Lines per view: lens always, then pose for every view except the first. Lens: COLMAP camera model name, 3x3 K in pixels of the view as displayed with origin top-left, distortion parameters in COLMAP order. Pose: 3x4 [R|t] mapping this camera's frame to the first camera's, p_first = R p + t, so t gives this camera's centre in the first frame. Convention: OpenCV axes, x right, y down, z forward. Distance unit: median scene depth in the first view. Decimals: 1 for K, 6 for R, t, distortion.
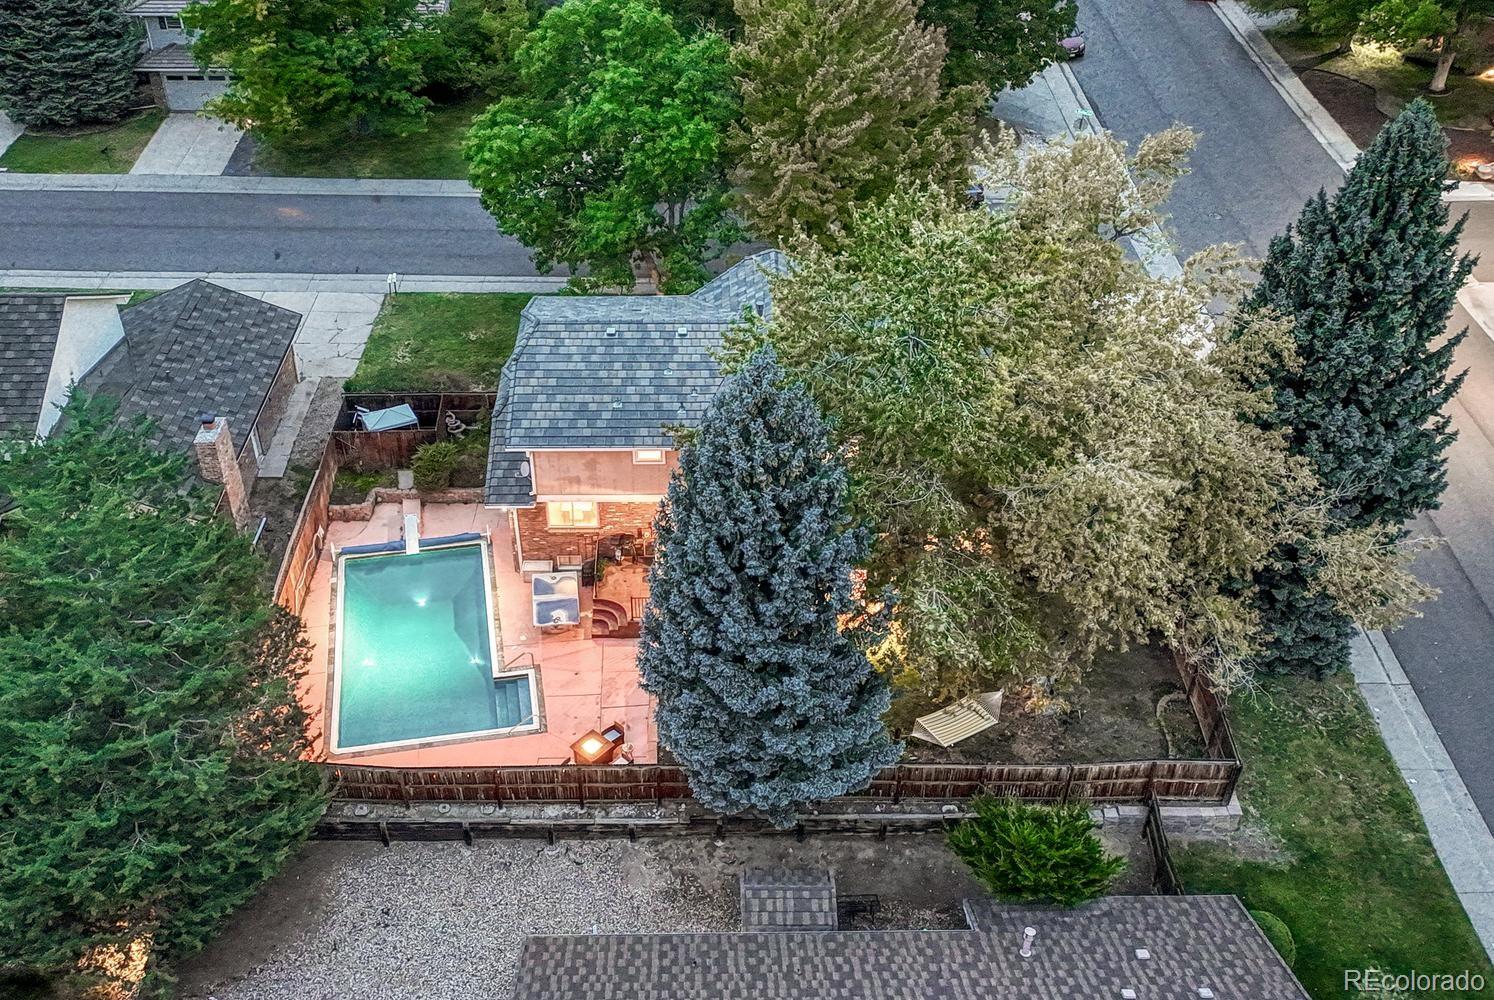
lens RADIAL K [[1444.6, 0, 682.8], [0, 1444.6, 500.0], [0, 0, 1]] dist [0.012978, 0.024710]
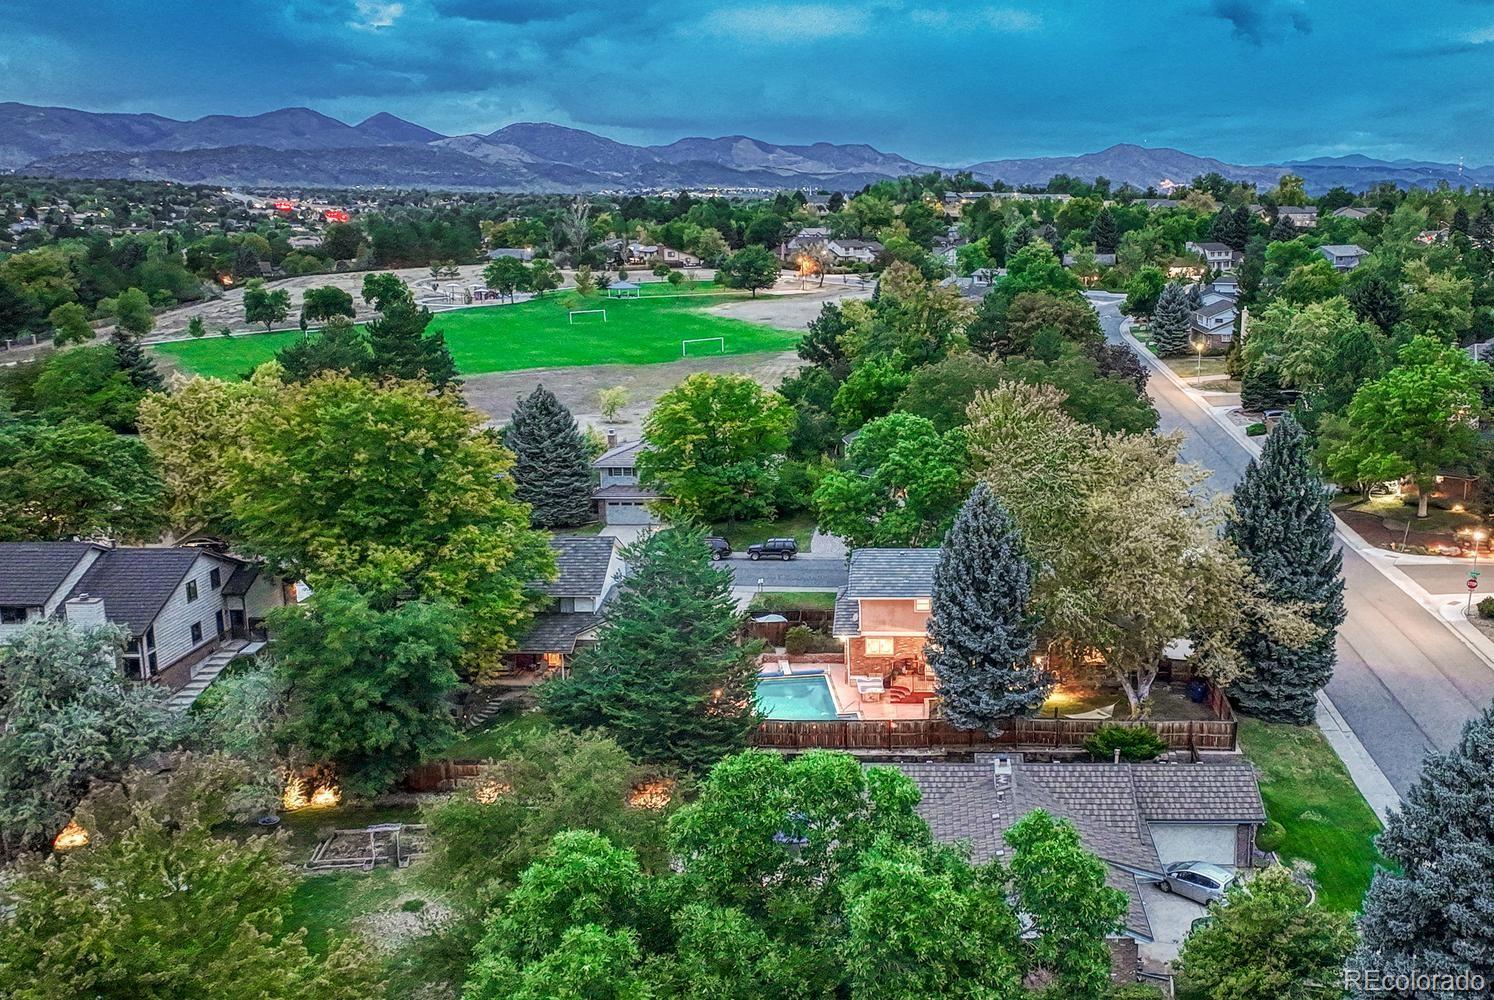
lens RADIAL K [[1740.5, 0, 747.0], [0, 1740.5, 500.0], [0, 0, 1]] dist [0.090404, 0.007695]
pose [[0.996275, 0.013640, -0.085146, -0.056085], [-0.050547, 0.892357, -0.448491, 0.812212], [0.069863, 0.451125, 0.889722, -1.021840]]
